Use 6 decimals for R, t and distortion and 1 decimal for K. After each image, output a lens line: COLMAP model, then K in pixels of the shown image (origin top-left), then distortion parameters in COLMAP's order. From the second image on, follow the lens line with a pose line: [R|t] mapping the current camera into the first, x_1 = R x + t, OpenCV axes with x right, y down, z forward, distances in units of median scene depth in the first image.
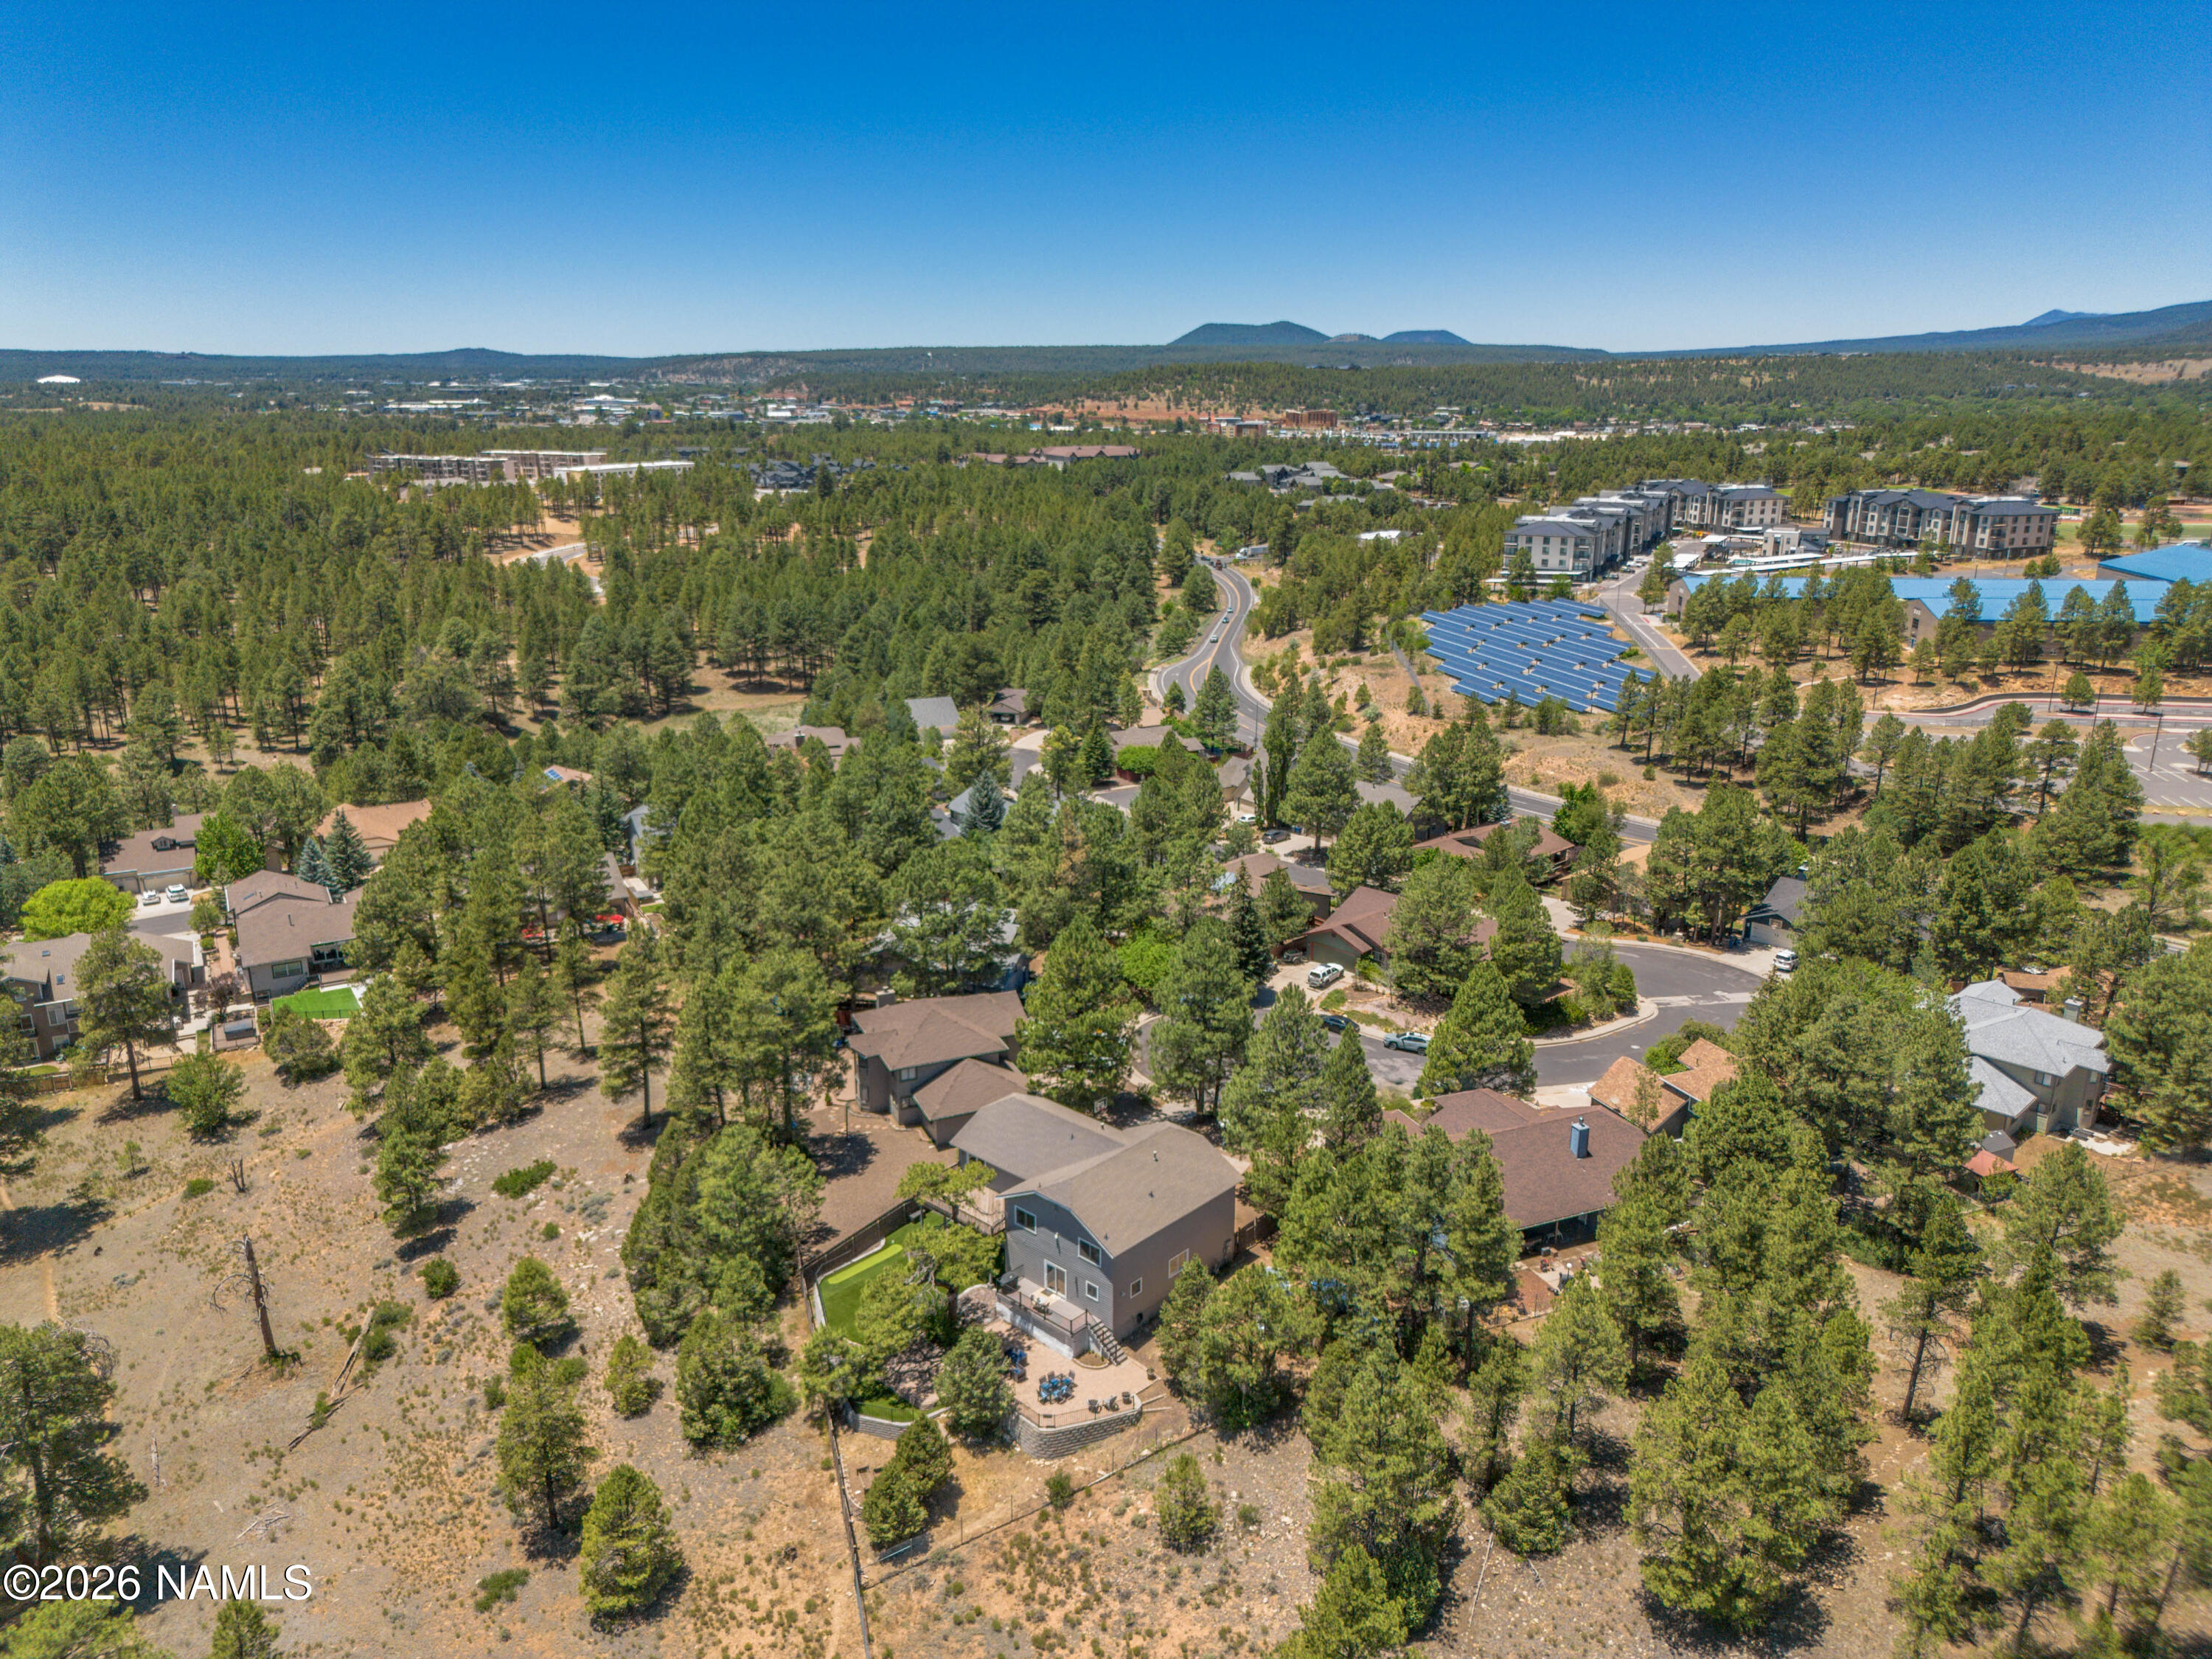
lens RADIAL K [[1573.1, 0, 1114.4], [0, 1573.1, 836.7], [0, 0, 1]] dist [0.052838, -0.038468]
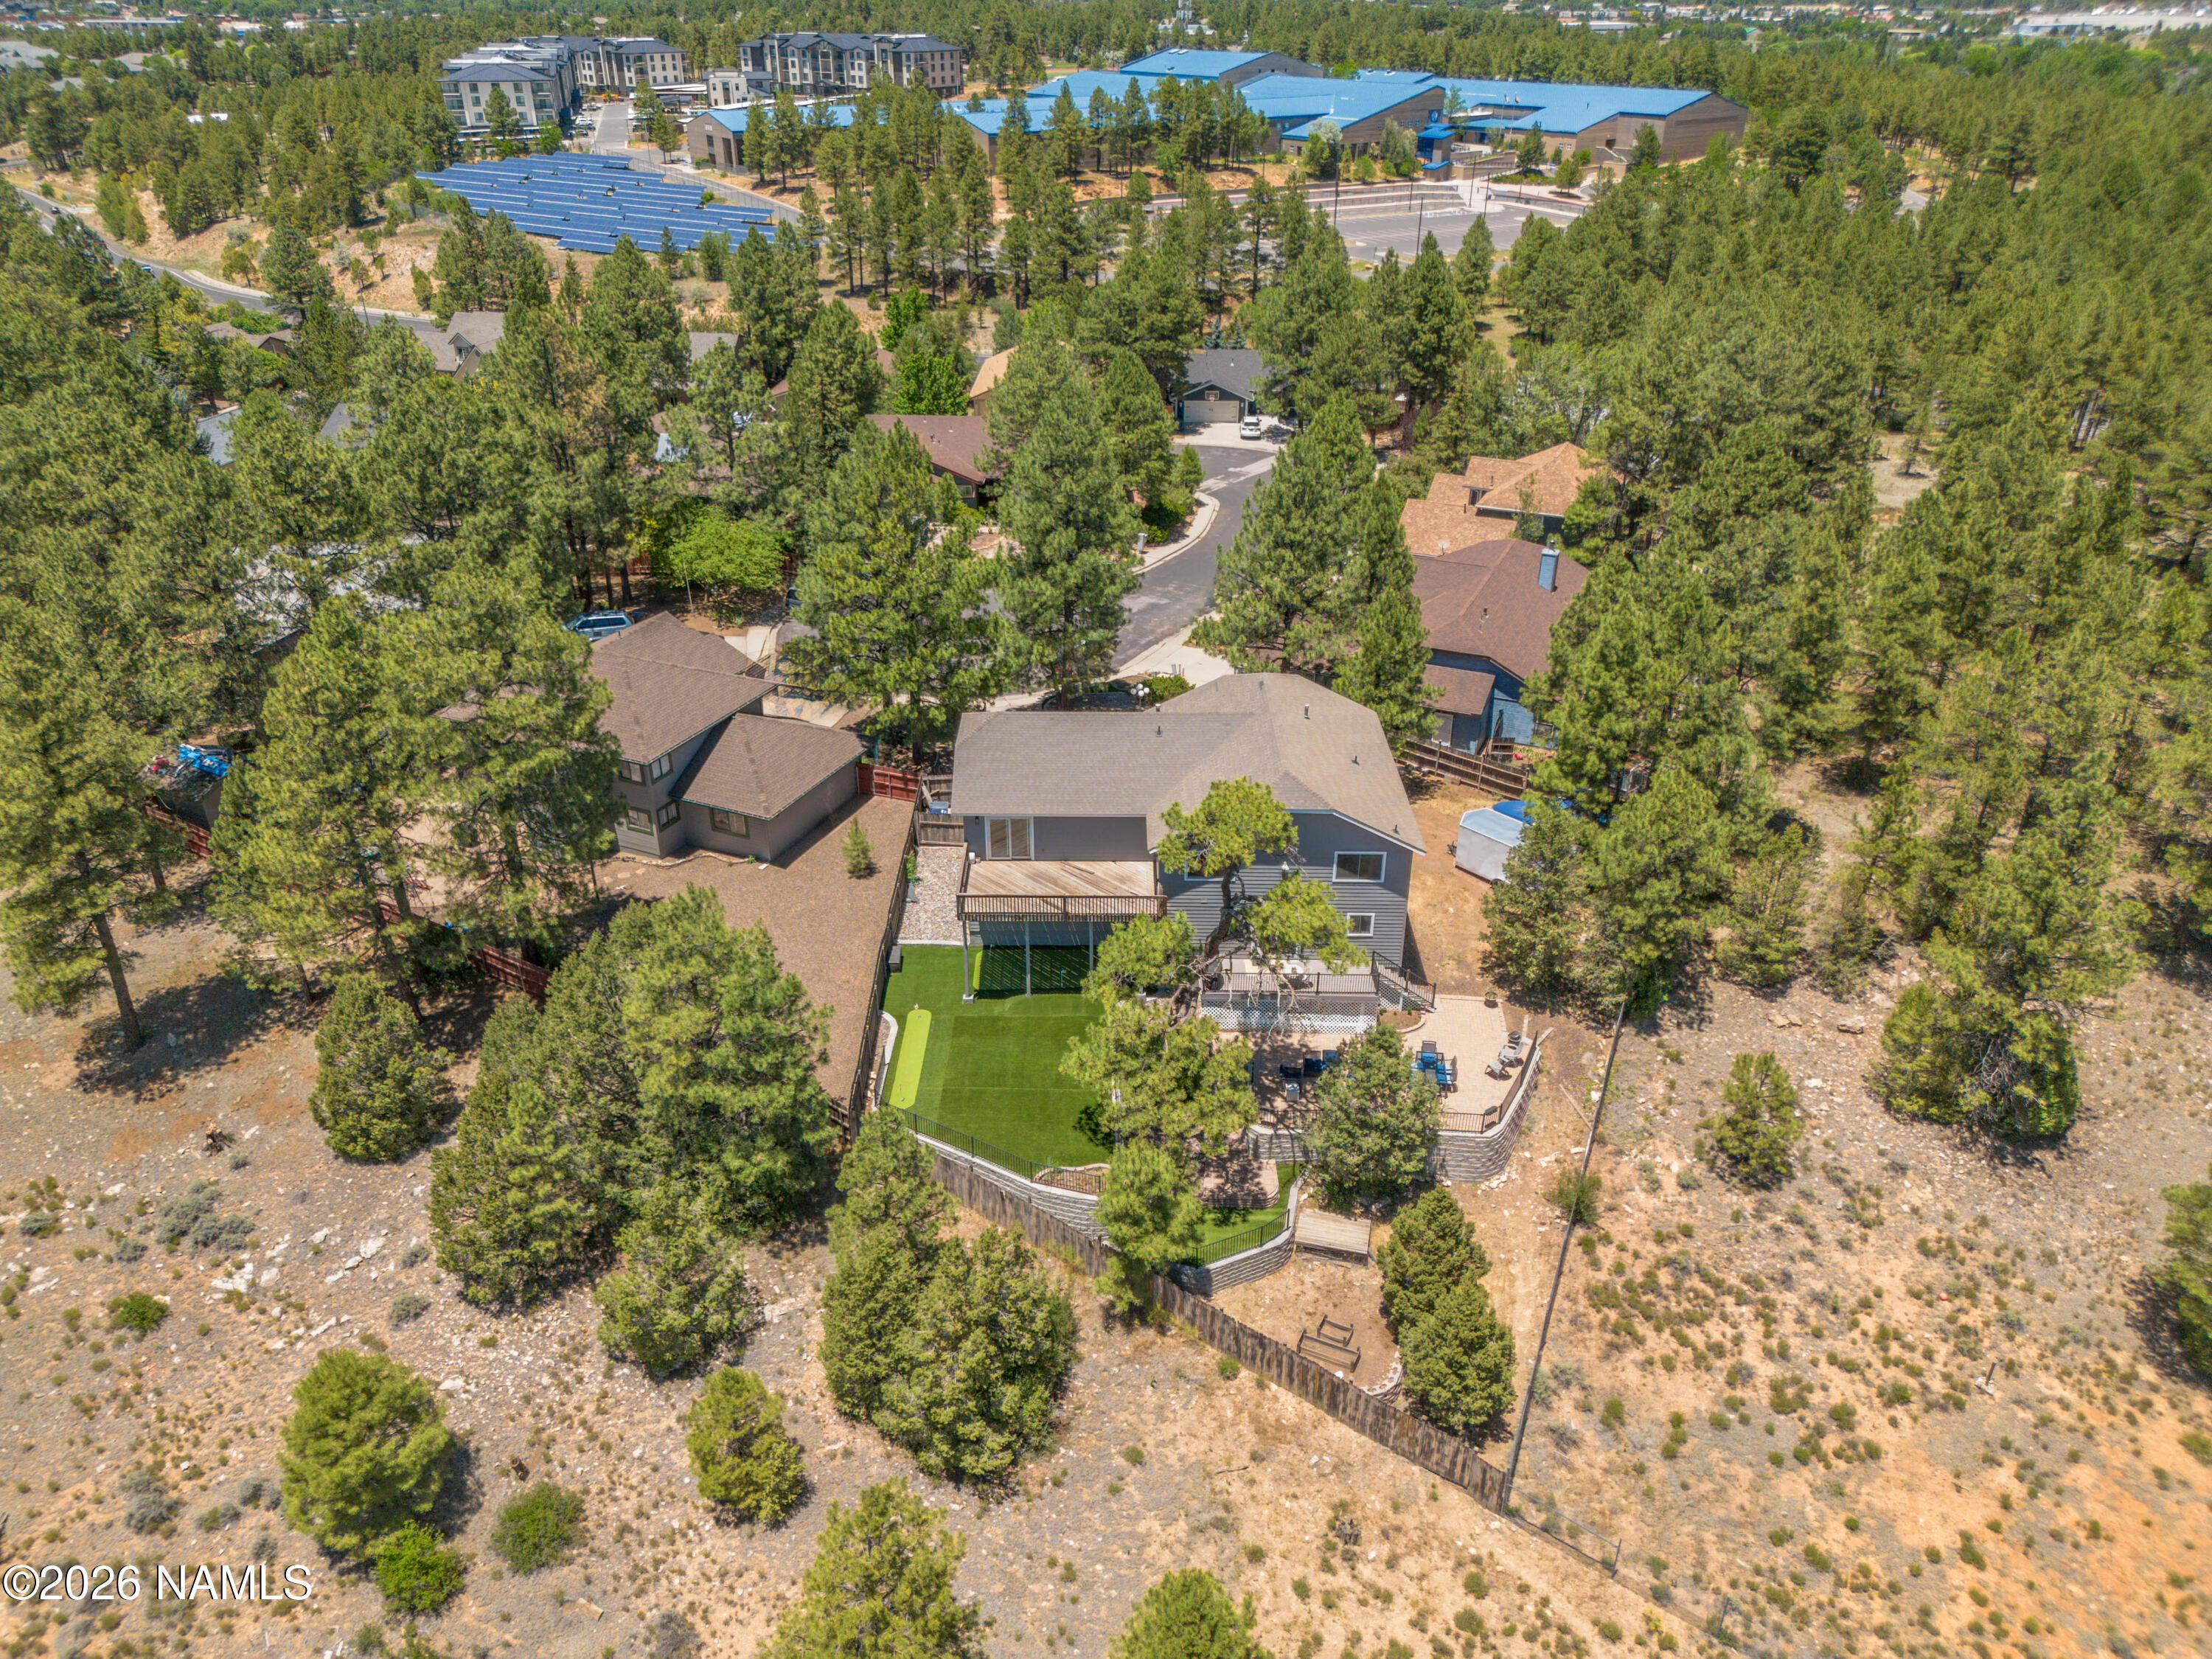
lens RADIAL K [[1567.1, 0, 1108.0], [0, 1567.1, 818.8], [0, 0, 1]] dist [0.074725, -0.062933]
pose [[0.737699, -0.312232, 0.598592, -0.094627], [0.189344, 0.946731, 0.260479, 0.014081], [-0.648035, -0.078815, 0.757521, 0.126016]]
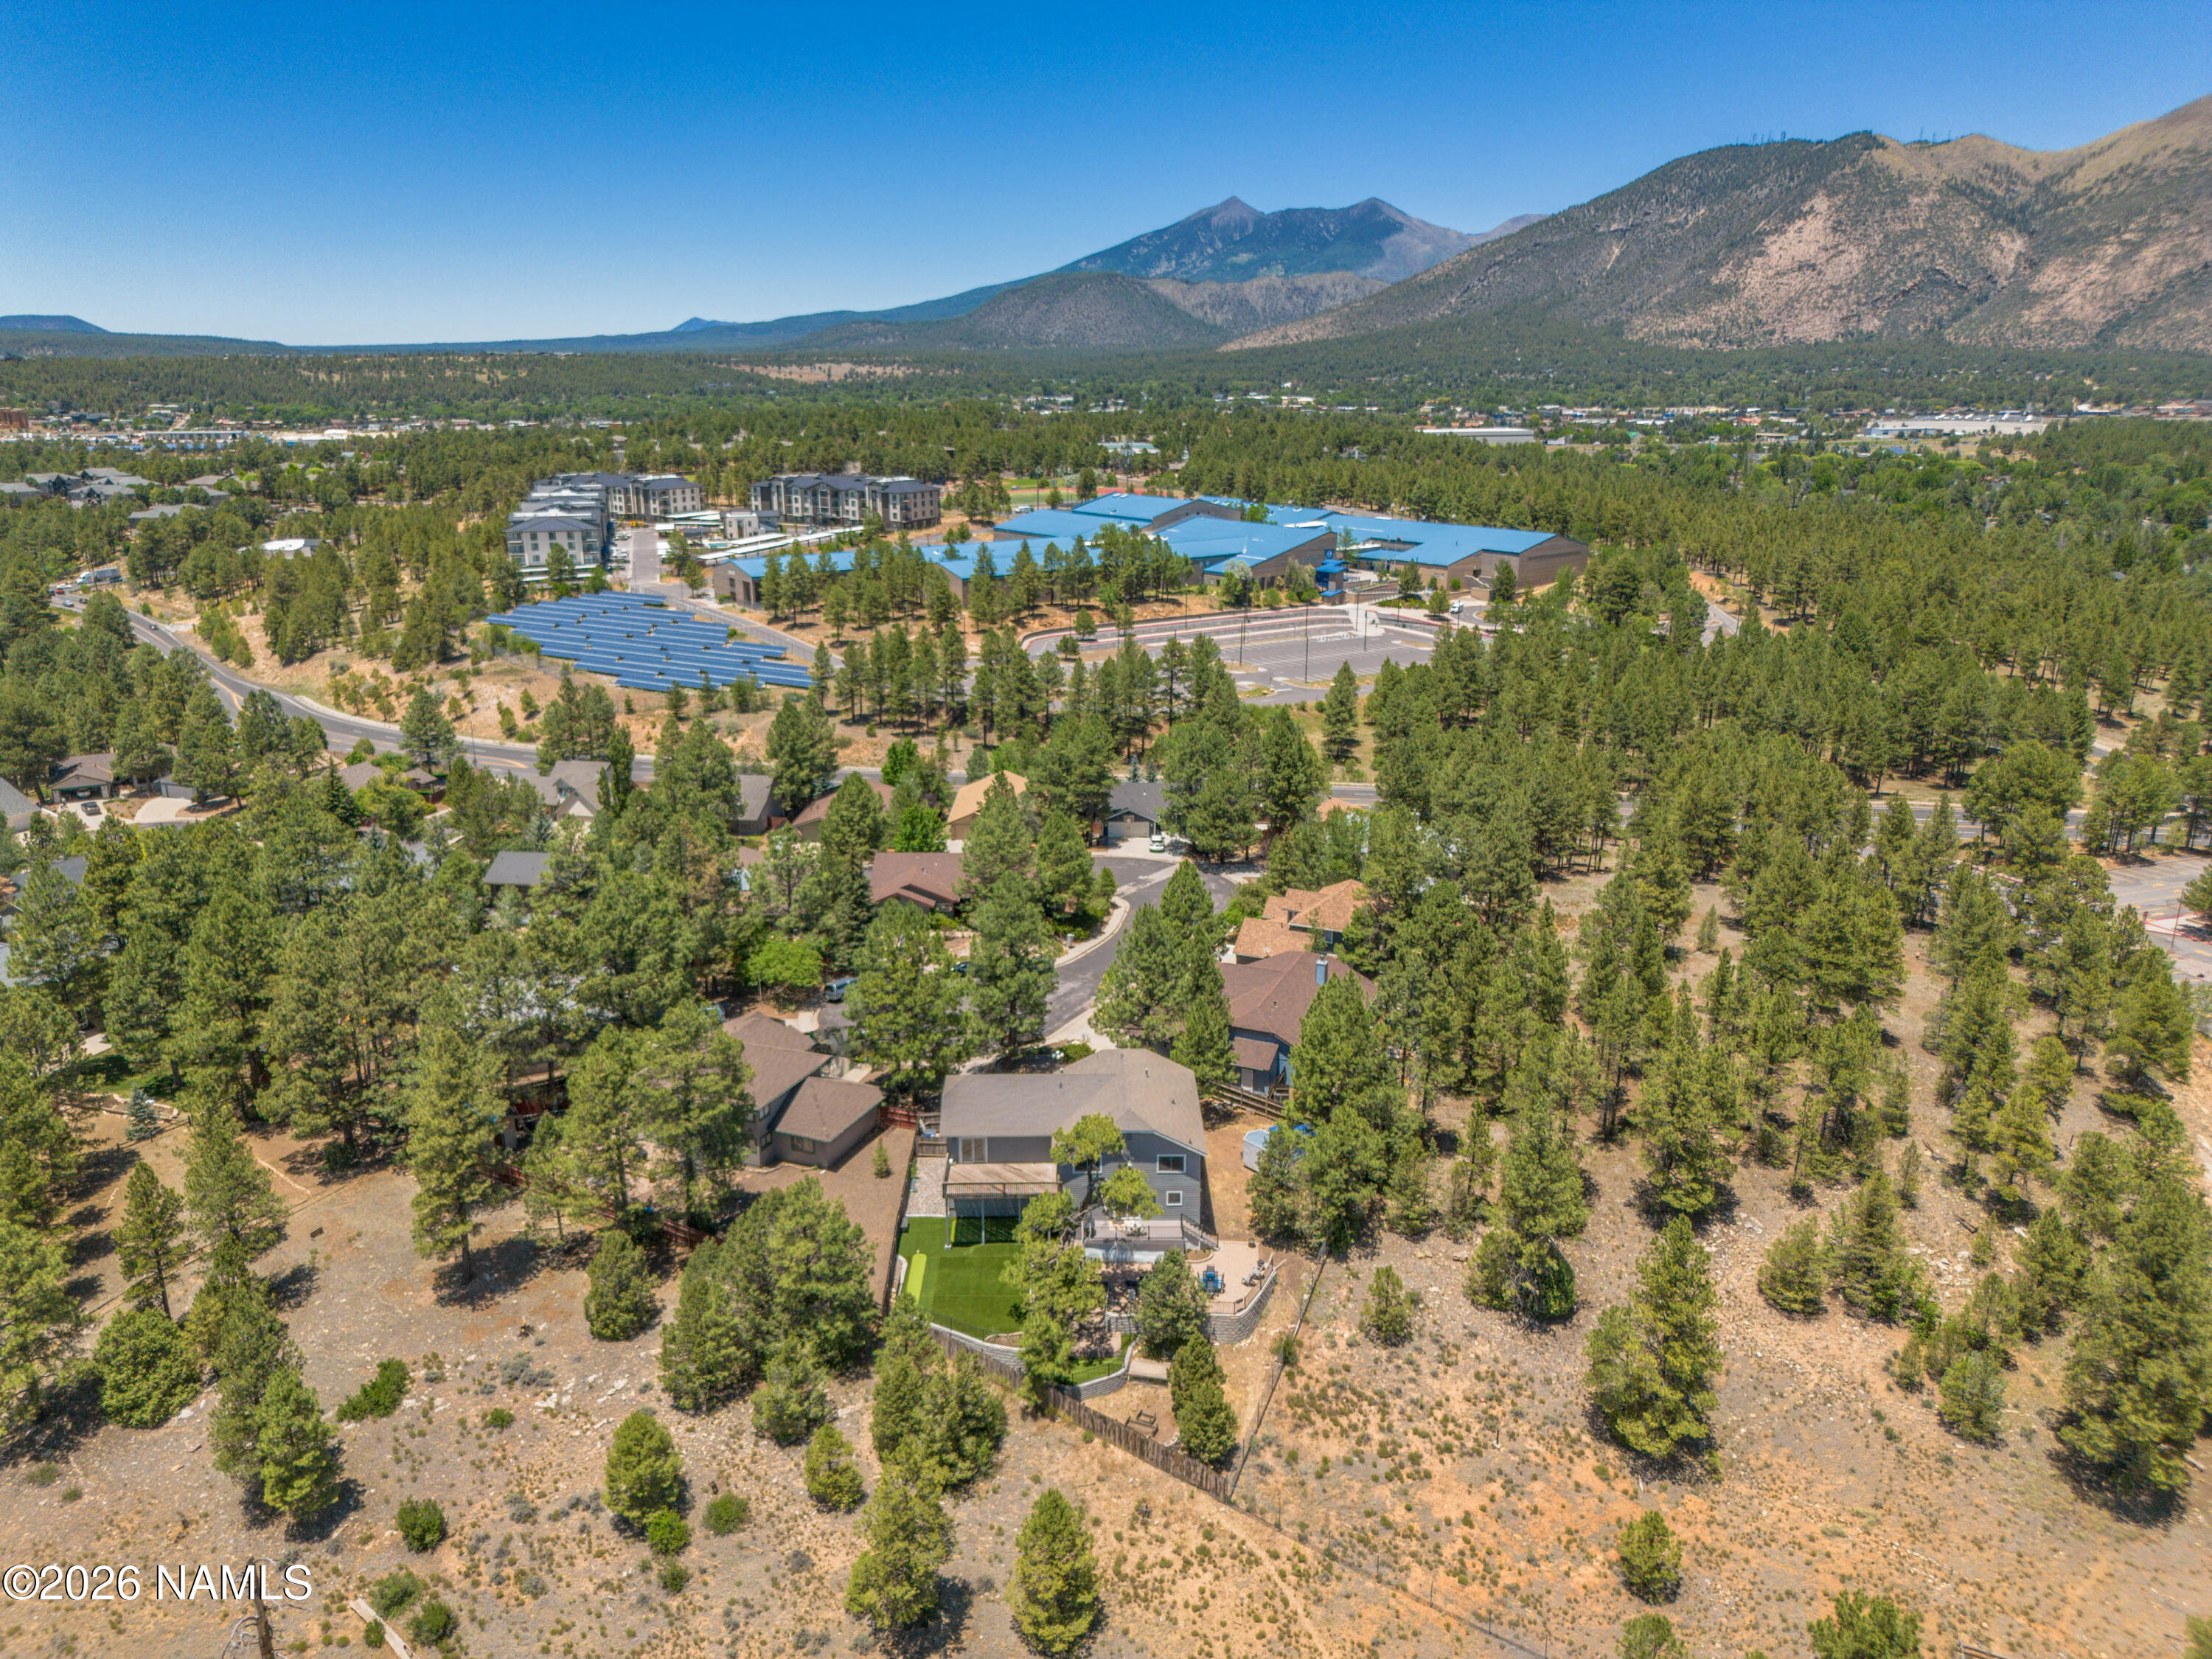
lens RADIAL K [[1573.7, 0, 1112.8], [0, 1573.7, 835.5], [0, 0, 1]] dist [0.059639, -0.050914]
pose [[0.720442, -0.194525, 0.665675, -0.152655], [0.194212, 0.978041, 0.075615, -0.010323], [-0.665767, 0.074806, 0.742401, 0.042094]]
